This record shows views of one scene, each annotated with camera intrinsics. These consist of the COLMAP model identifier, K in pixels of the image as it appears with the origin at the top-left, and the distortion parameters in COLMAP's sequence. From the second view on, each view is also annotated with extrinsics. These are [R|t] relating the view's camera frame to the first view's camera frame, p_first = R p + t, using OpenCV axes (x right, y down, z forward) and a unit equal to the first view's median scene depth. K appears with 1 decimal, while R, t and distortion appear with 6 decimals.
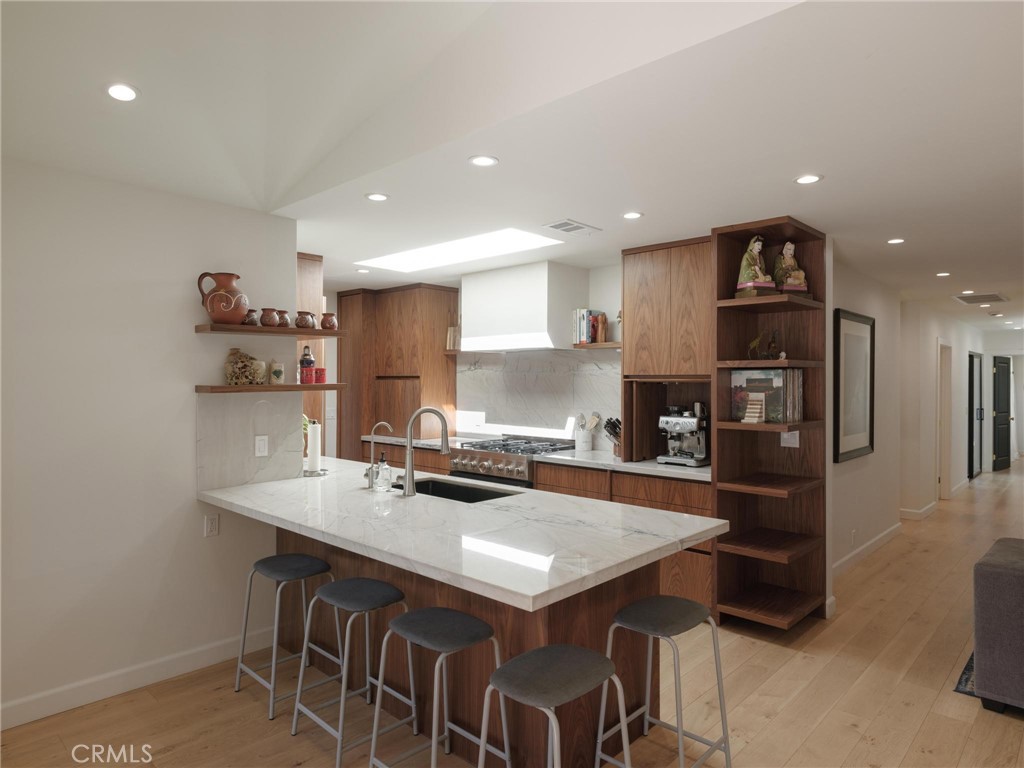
lens RADIAL K [[630.5, 0, 512.0], [0, 630.5, 384.0], [0, 0, 1]] dist [-0.000110, -0.001658]
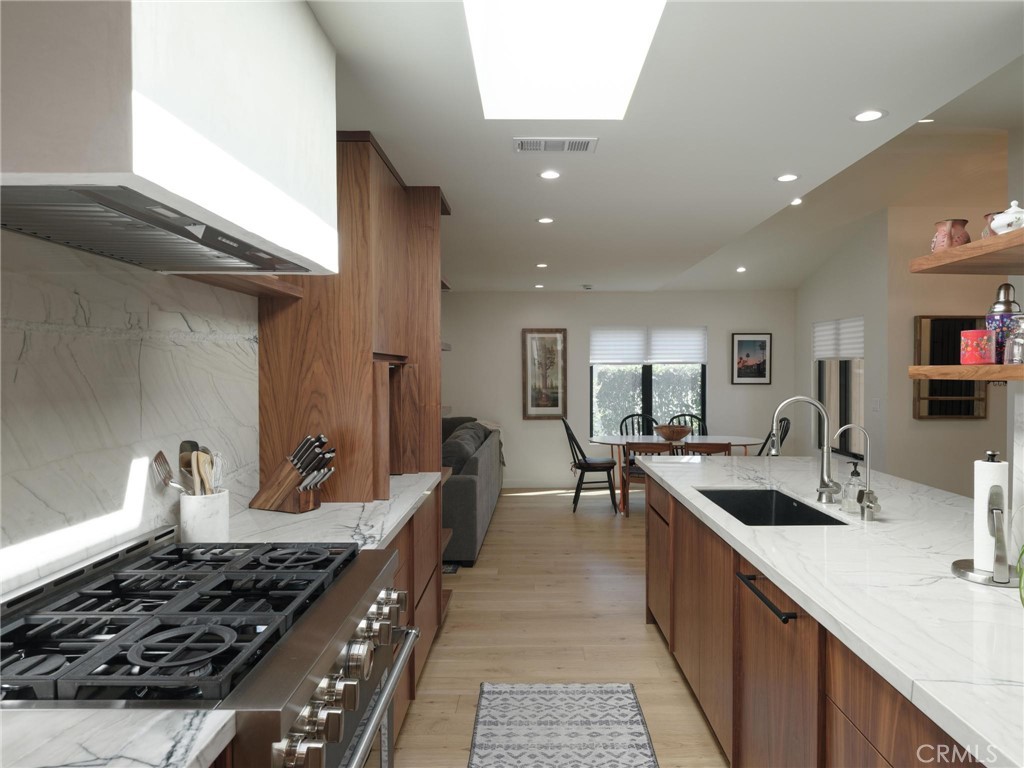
lens RADIAL K [[638.8, 0, 512.0], [0, 638.8, 384.0], [0, 0, 1]] dist [0.000378, -0.000026]
pose [[-0.674443, -0.015384, 0.738166, -0.352151], [0.005015, 0.999664, 0.025416, 0.000521], [-0.738310, 0.020844, -0.674140, 1.343450]]
